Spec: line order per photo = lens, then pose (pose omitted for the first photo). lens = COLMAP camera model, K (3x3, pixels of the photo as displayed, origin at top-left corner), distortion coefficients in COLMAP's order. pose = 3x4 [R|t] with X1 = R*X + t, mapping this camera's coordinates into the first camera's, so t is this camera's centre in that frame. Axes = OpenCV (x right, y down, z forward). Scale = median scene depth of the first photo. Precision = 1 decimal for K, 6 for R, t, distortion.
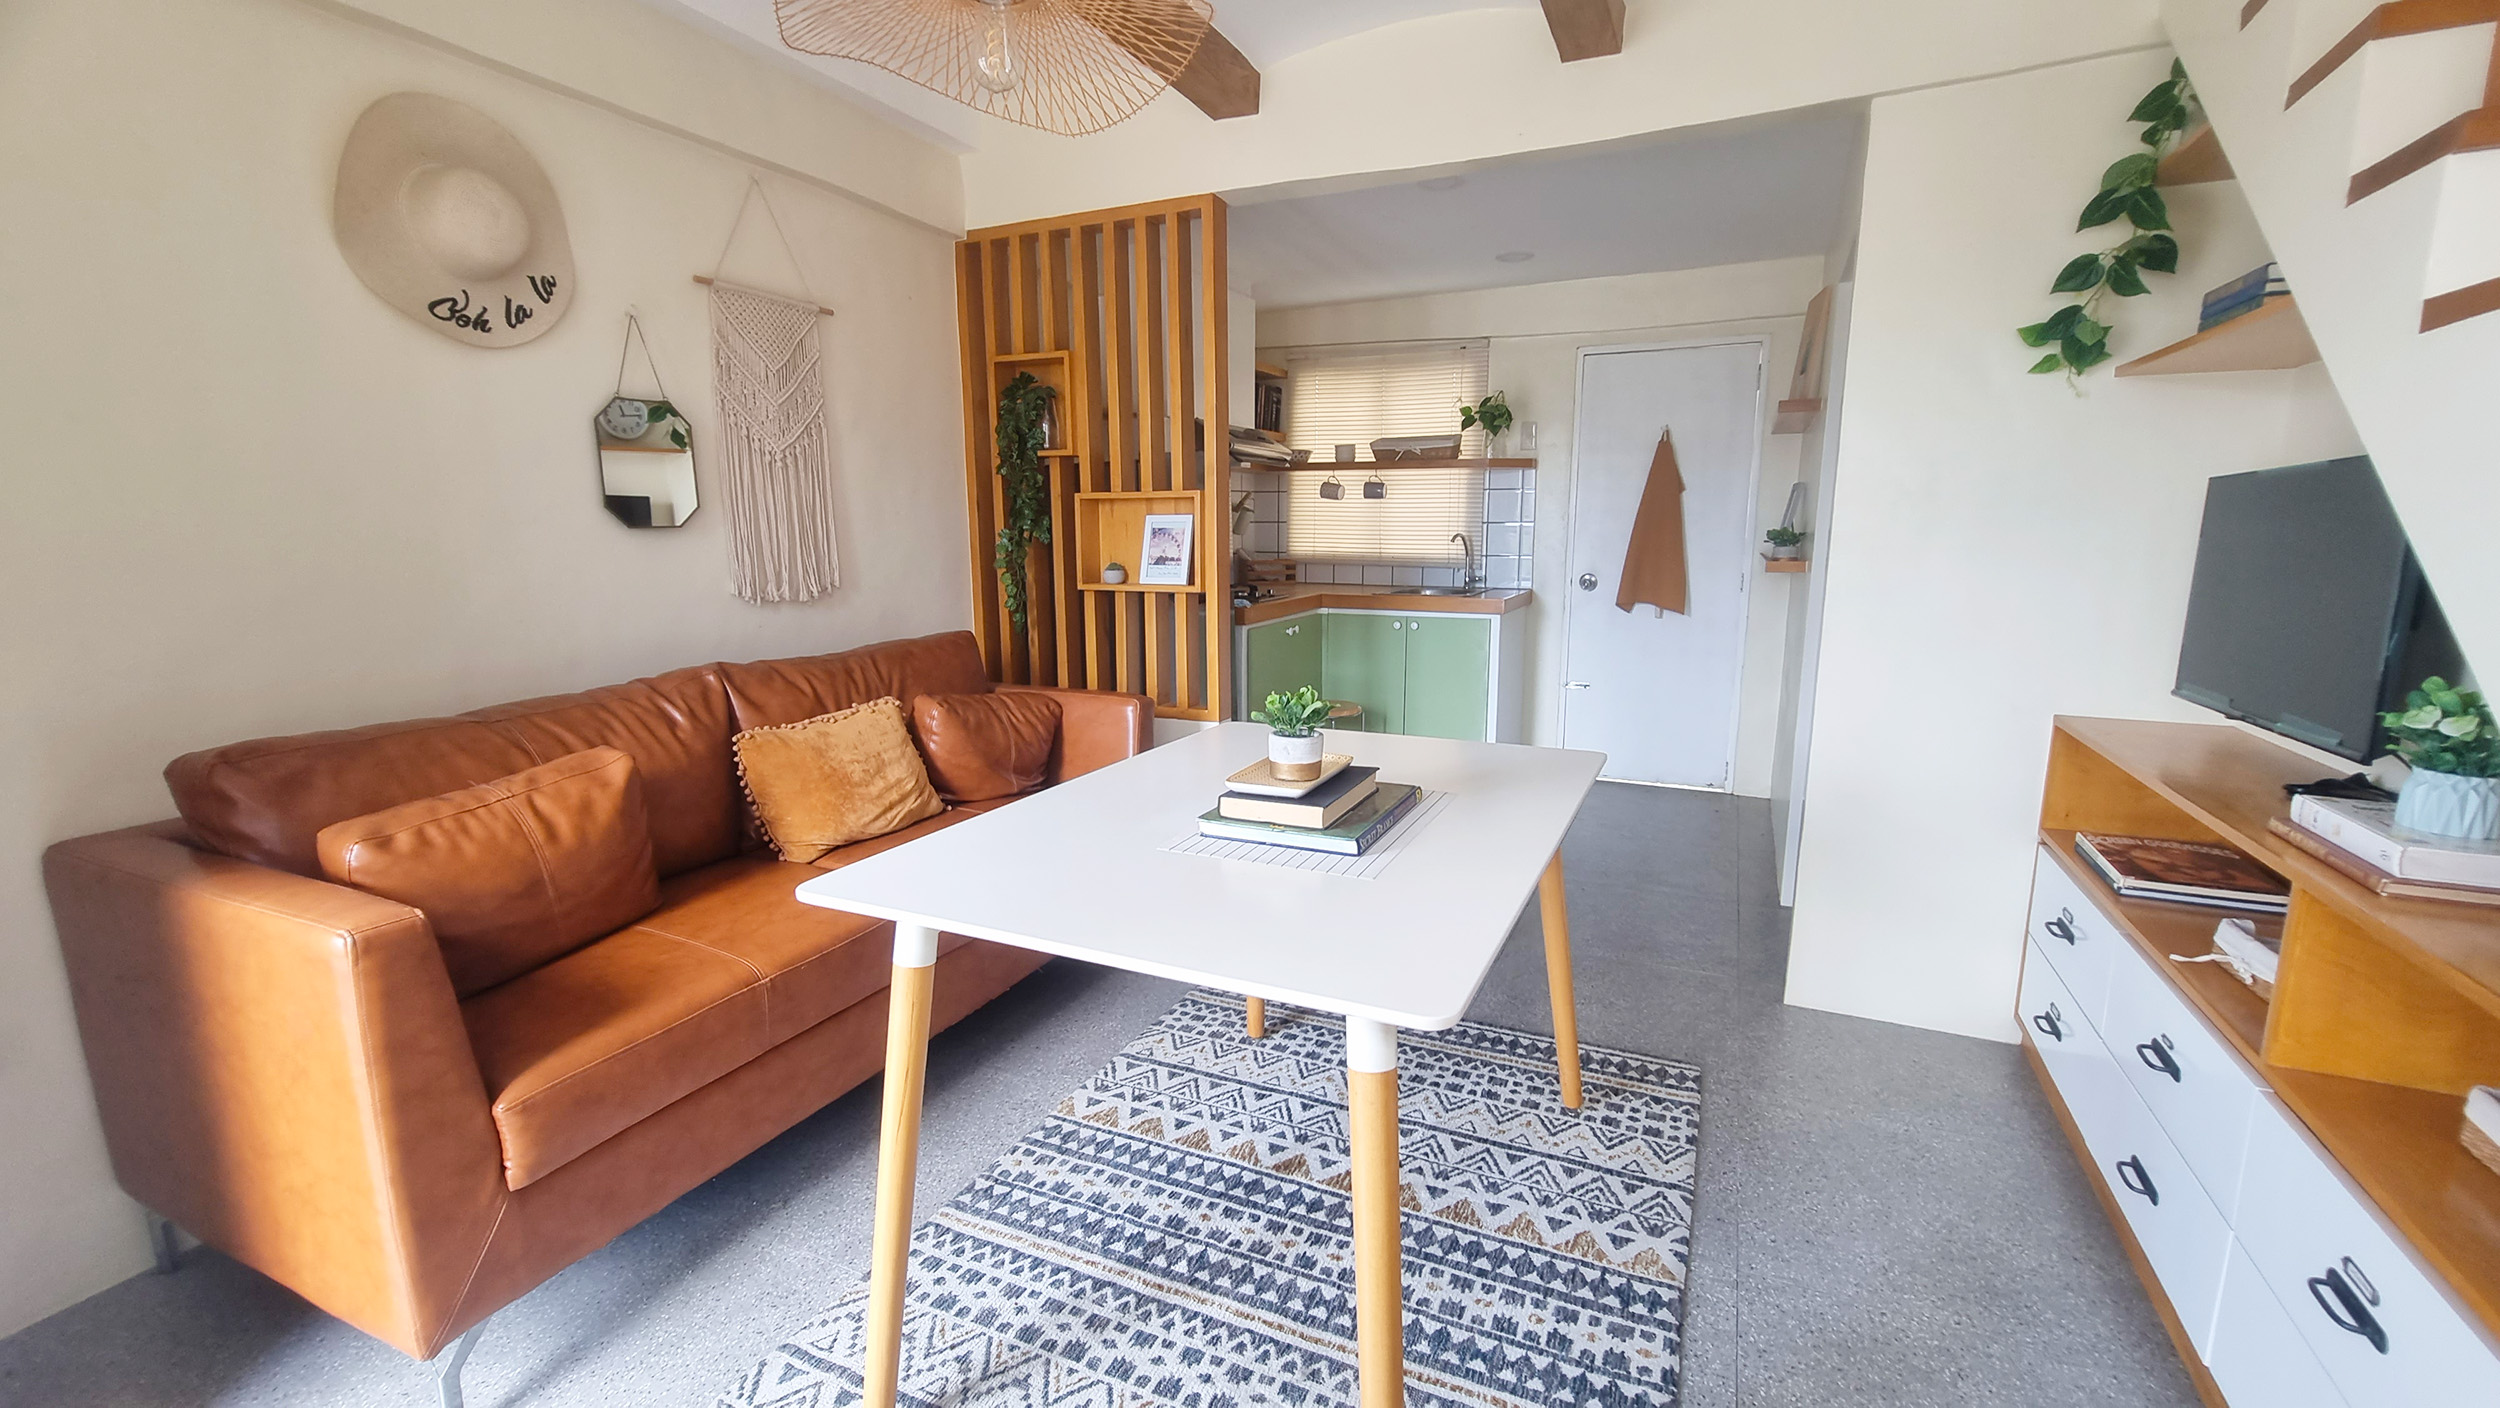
lens RADIAL K [[1042.0, 0, 1246.6], [0, 1042.0, 719.9], [0, 0, 1]] dist [0.000391, -0.000223]
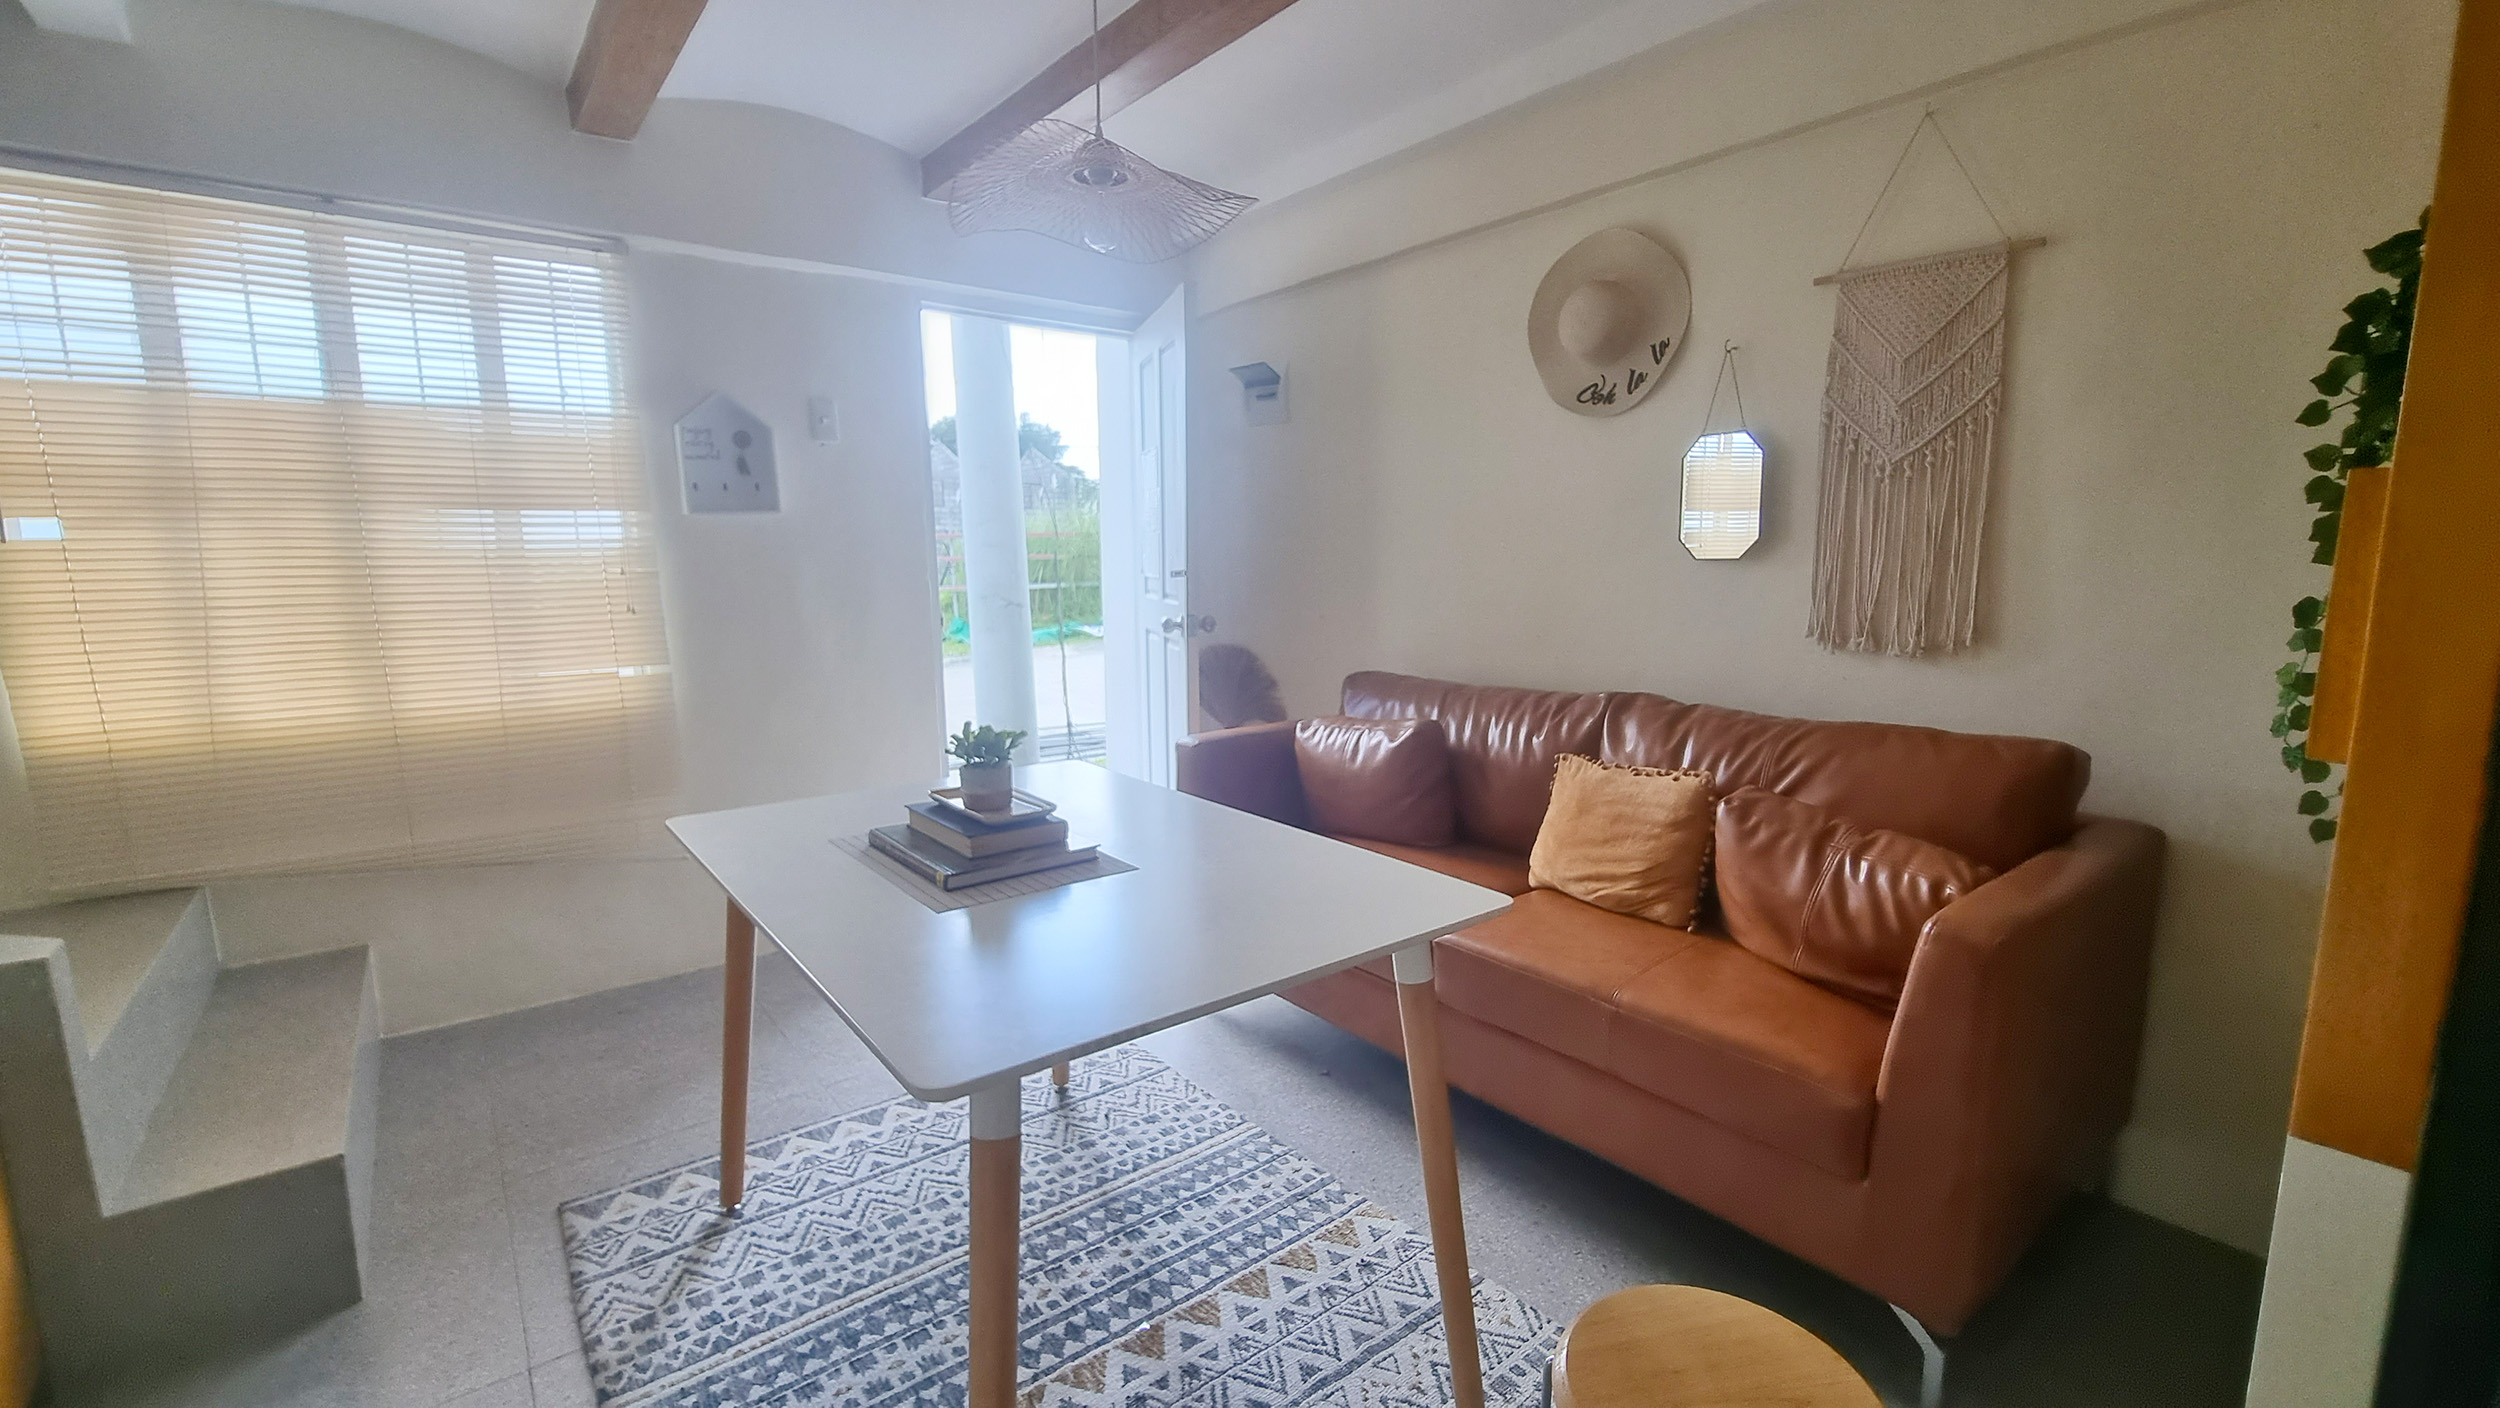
lens RADIAL K [[1042.0, 0, 1246.6], [0, 1042.0, 719.9], [0, 0, 1]] dist [0.000391, -0.000223]
pose [[-0.449769, 0.150635, -0.880350, 0.630994], [-0.154666, 0.957647, 0.242880, -0.244887], [0.879651, 0.245400, -0.407422, 1.222202]]
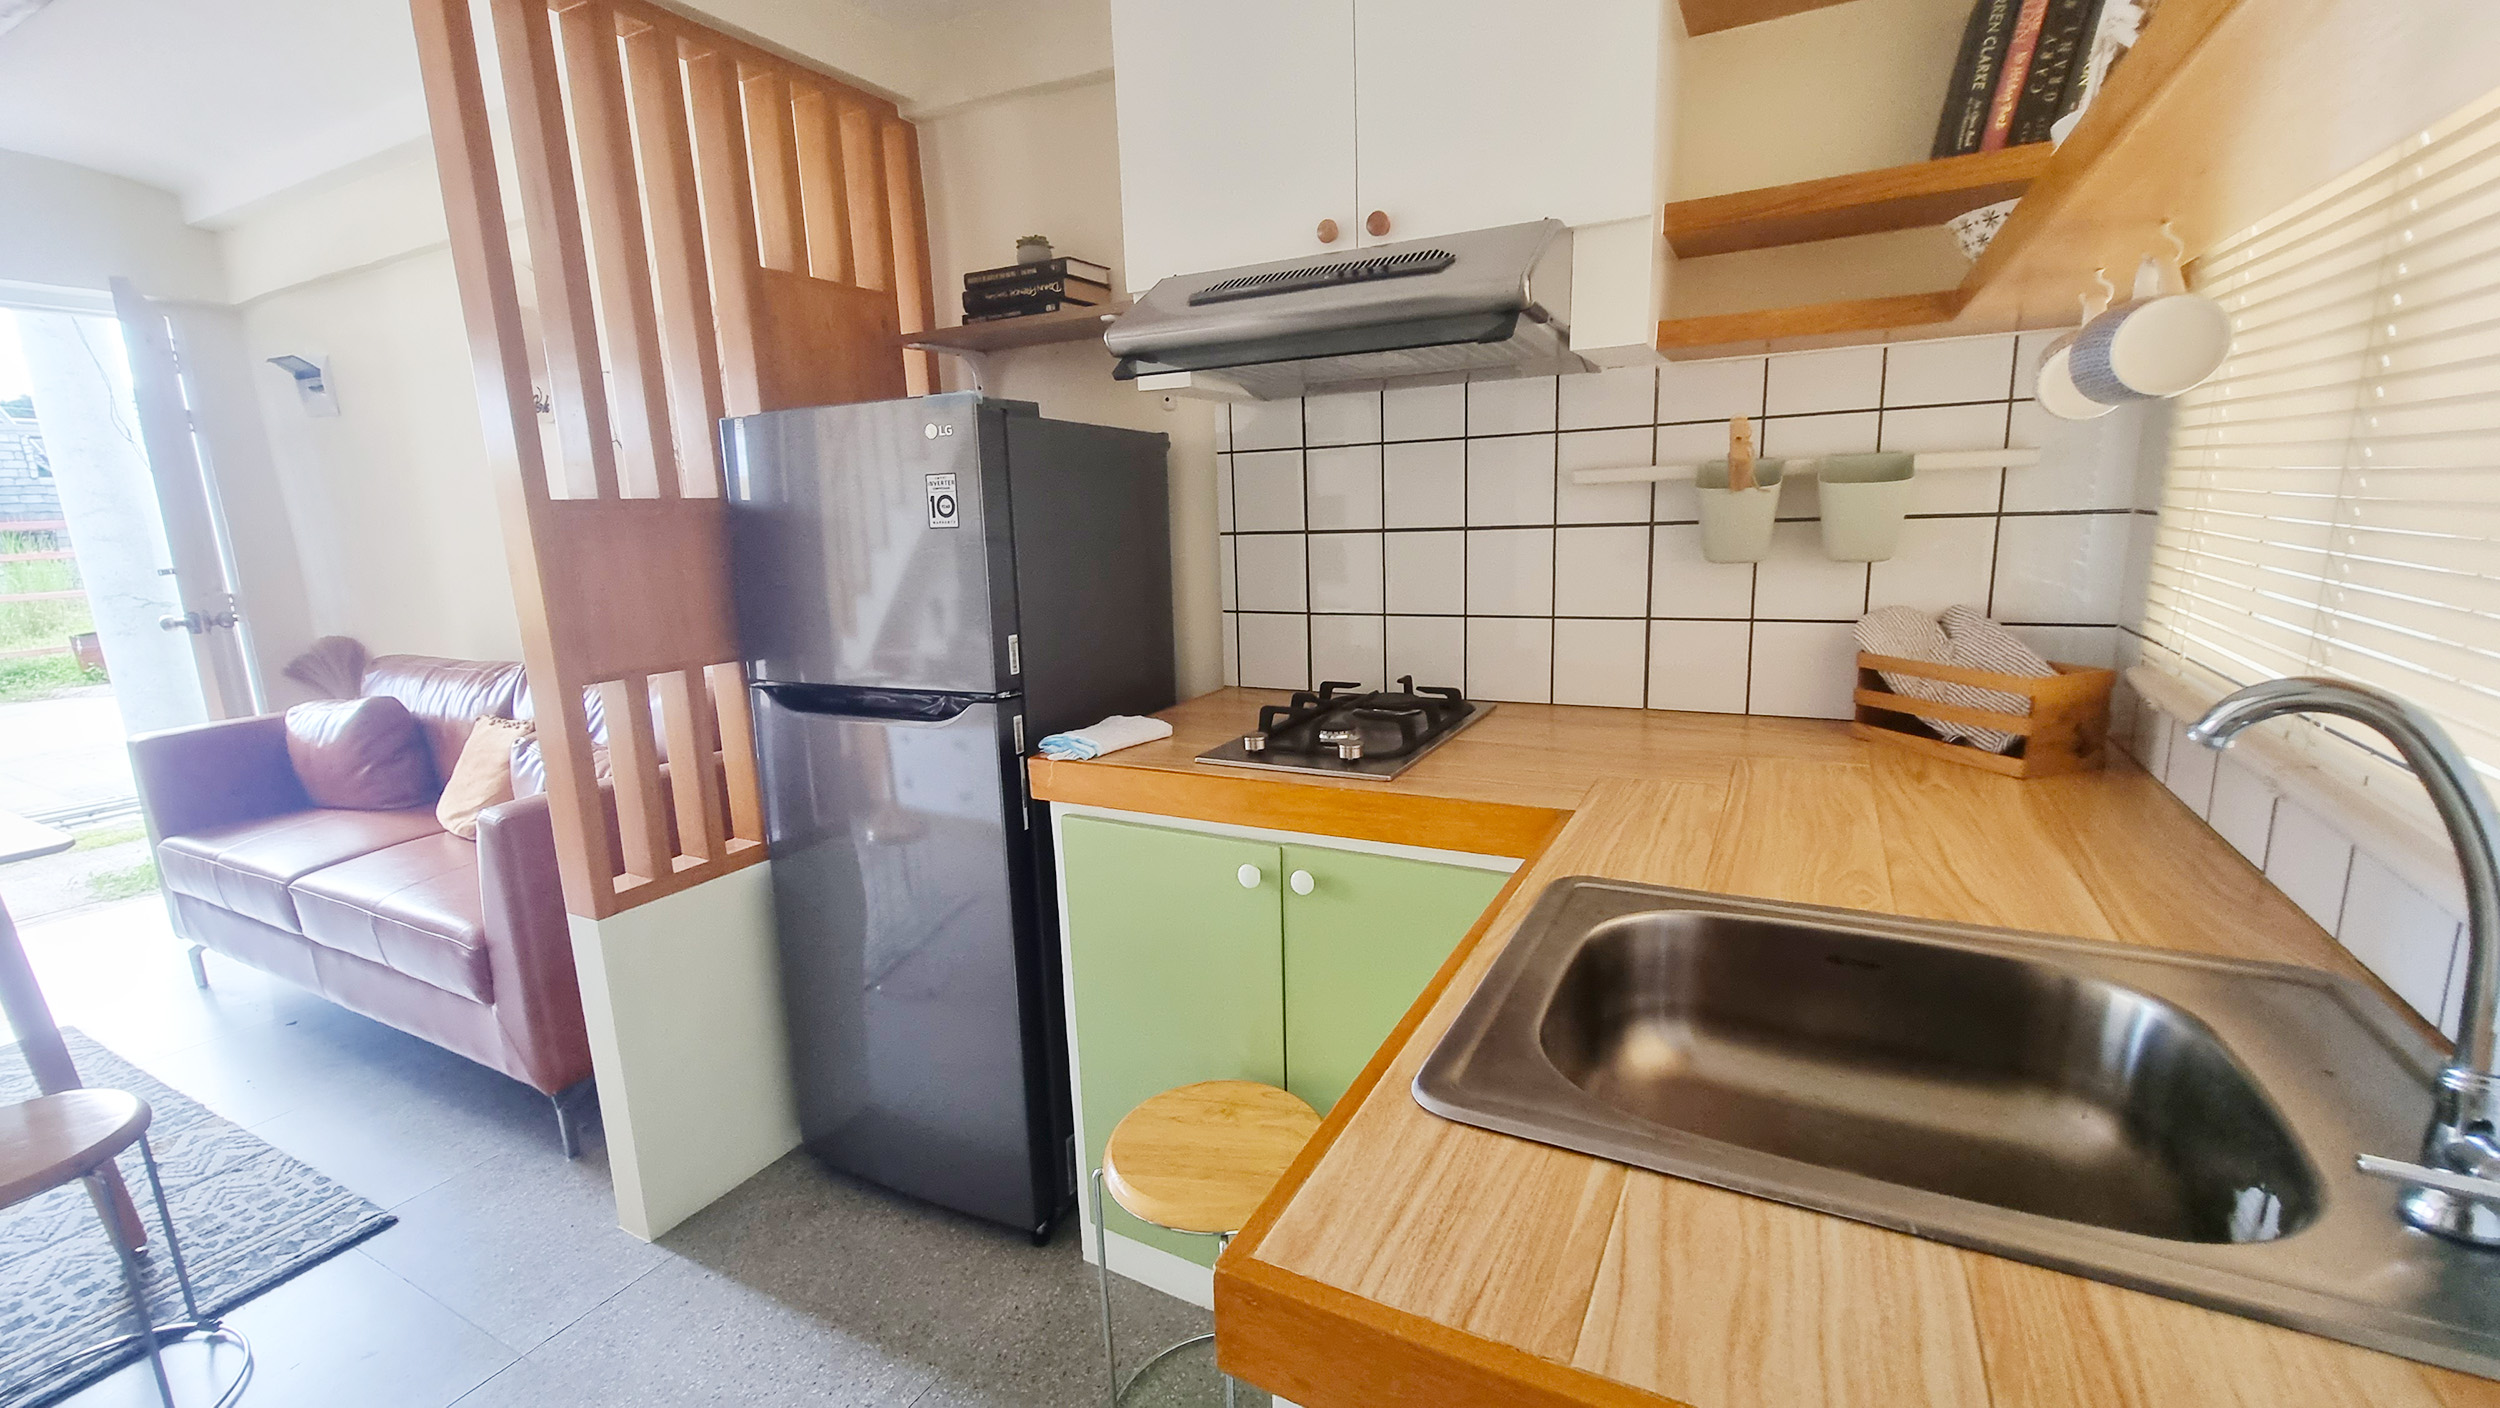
lens RADIAL K [[1042.0, 0, 1246.6], [0, 1042.0, 719.9], [0, 0, 1]] dist [0.000391, -0.000223]
pose [[-0.059769, 0.202514, -0.977454, 0.671278], [-0.149921, 0.966276, 0.209366, -0.316248], [0.986890, 0.159055, -0.027392, 1.598390]]
